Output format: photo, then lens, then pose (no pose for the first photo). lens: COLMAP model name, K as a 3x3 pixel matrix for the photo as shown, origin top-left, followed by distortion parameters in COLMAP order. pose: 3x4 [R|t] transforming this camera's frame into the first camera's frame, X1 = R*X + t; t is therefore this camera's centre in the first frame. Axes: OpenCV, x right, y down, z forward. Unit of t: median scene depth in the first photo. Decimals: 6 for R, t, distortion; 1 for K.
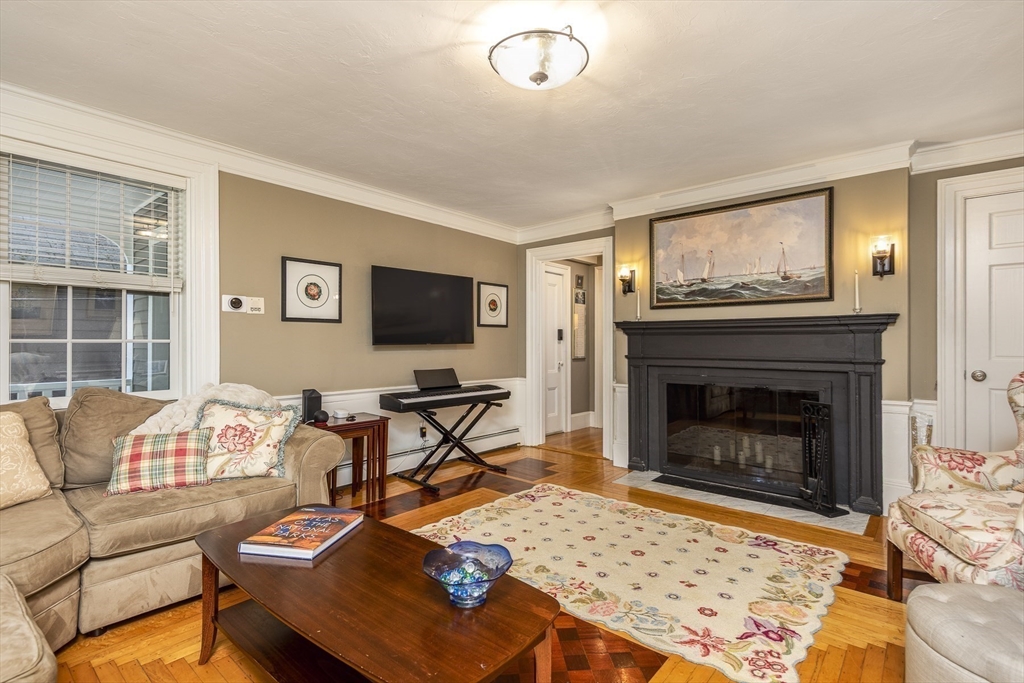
lens RADIAL K [[500.6, 0, 514.7], [0, 500.6, 339.2], [0, 0, 1]] dist [0.007878, -0.000206]
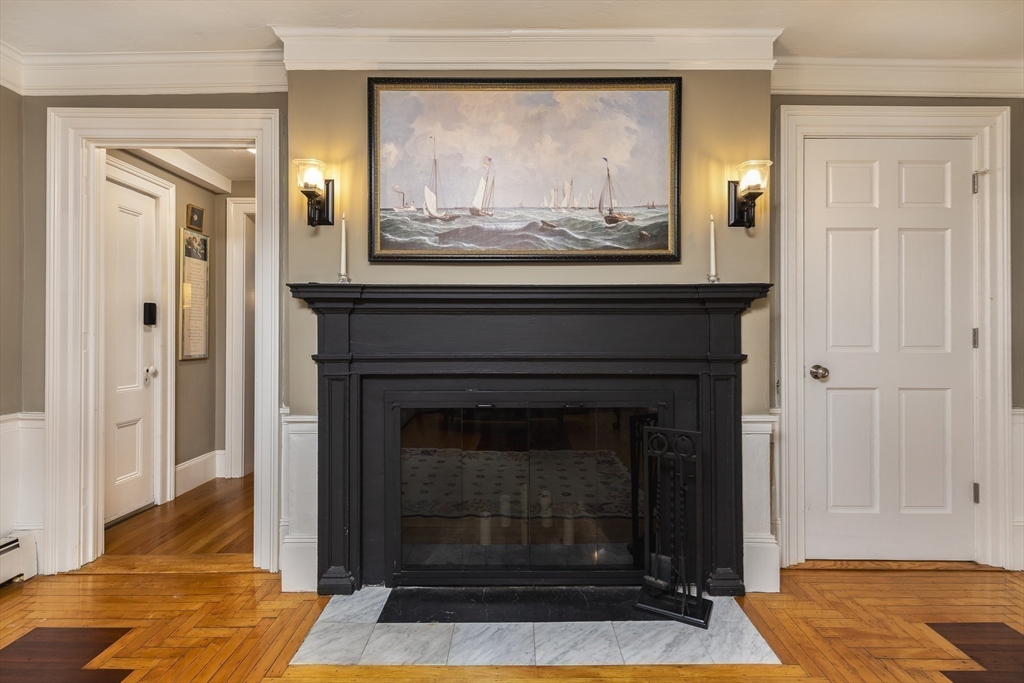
lens RADIAL K [[500.6, 0, 518.6], [0, 500.6, 325.9], [0, 0, 1]] dist [0.007878, -0.000206]
pose [[0.759259, 0.005903, 0.650762, 0.061662], [-0.004067, 0.999982, -0.004325, 0.005963], [-0.650776, 0.000637, 0.759270, 0.532121]]
